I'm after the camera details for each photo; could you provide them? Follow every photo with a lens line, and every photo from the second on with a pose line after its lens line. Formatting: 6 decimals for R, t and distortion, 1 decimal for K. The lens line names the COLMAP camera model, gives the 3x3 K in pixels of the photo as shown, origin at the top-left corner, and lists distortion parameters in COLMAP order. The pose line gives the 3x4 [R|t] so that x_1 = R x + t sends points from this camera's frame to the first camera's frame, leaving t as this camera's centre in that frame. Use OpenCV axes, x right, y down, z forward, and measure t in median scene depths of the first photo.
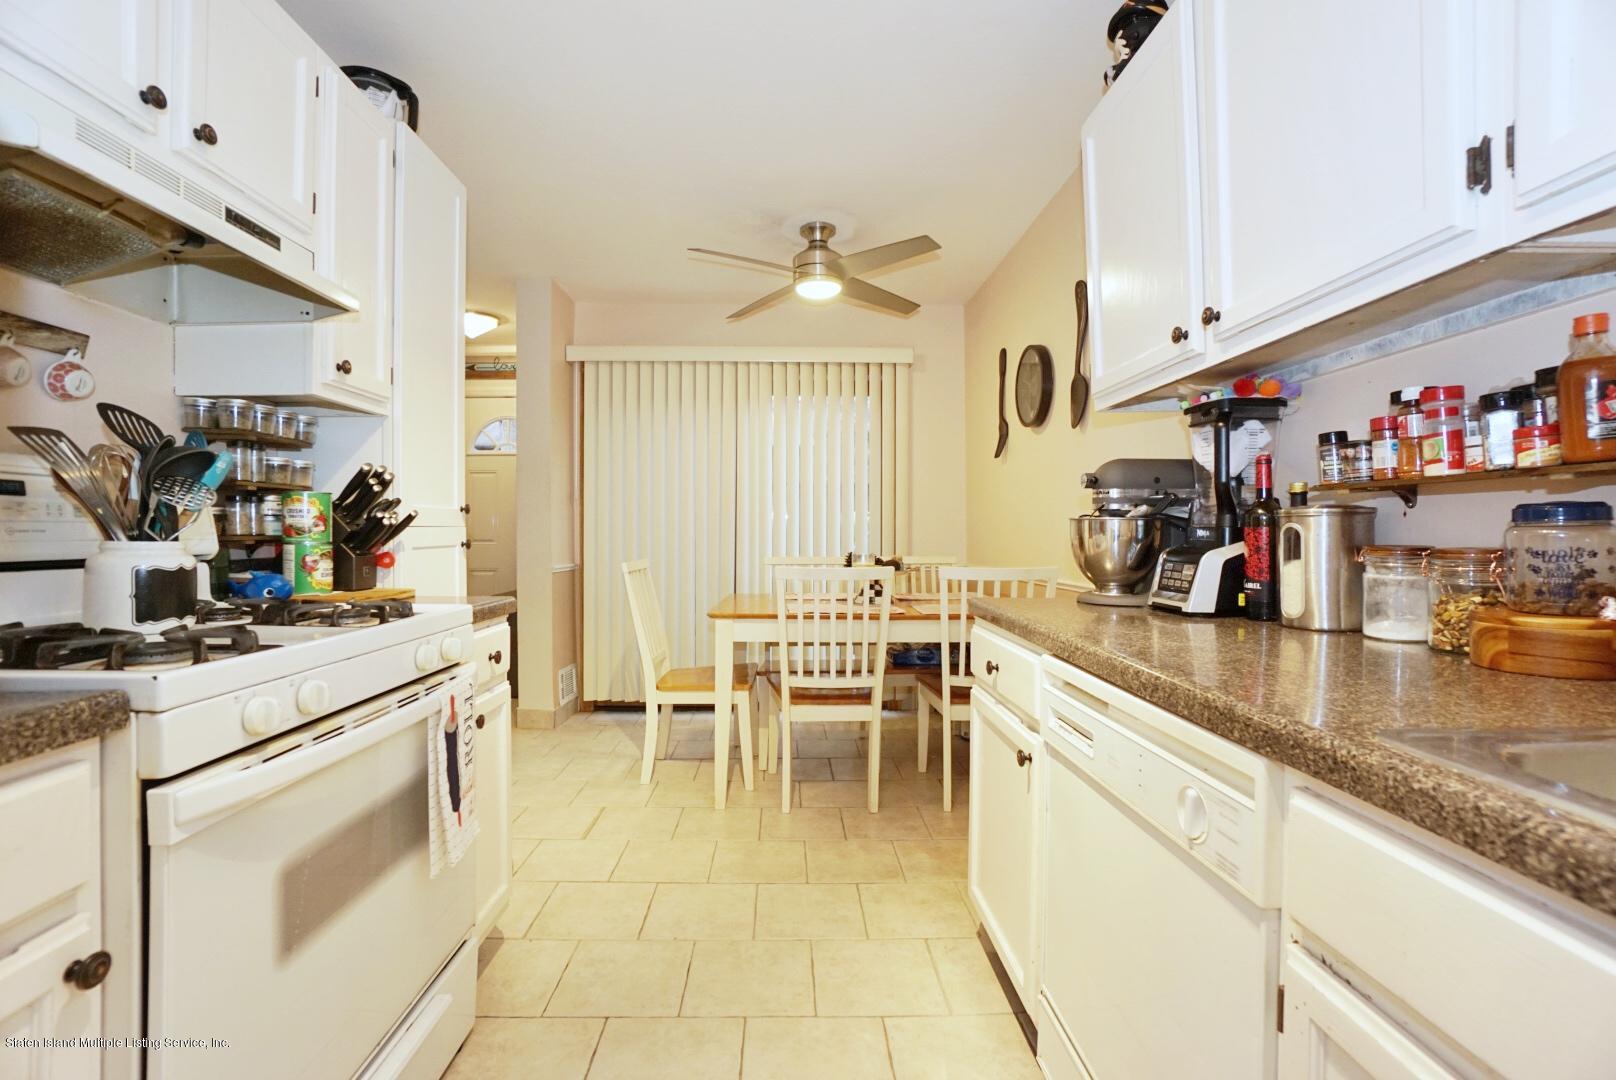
lens RADIAL K [[710.2, 0, 804.1], [0, 710.2, 529.8], [0, 0, 1]] dist [-0.062610, 0.022560]
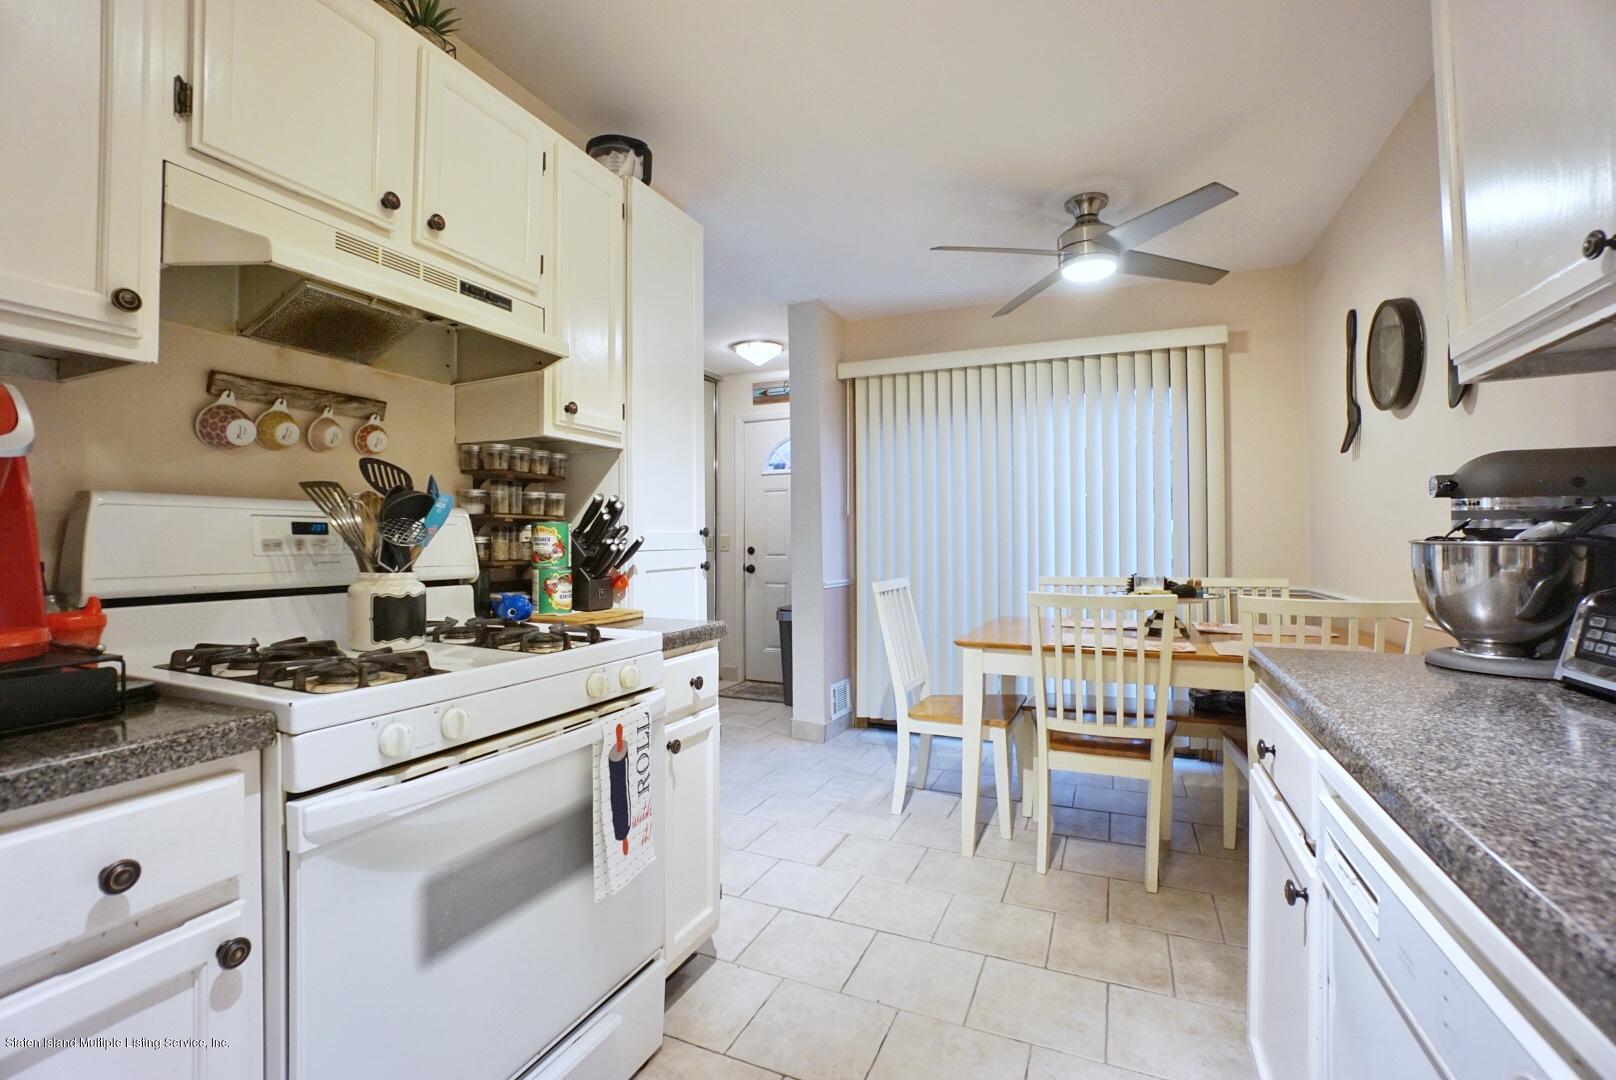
lens RADIAL K [[710.2, 0, 806.6], [0, 710.2, 531.5], [0, 0, 1]] dist [-0.062610, 0.022560]
pose [[0.901672, -0.010142, -0.432301, 0.136473], [0.006187, 0.999925, -0.010554, -0.022871], [0.432376, 0.006841, 0.901668, 0.138978]]
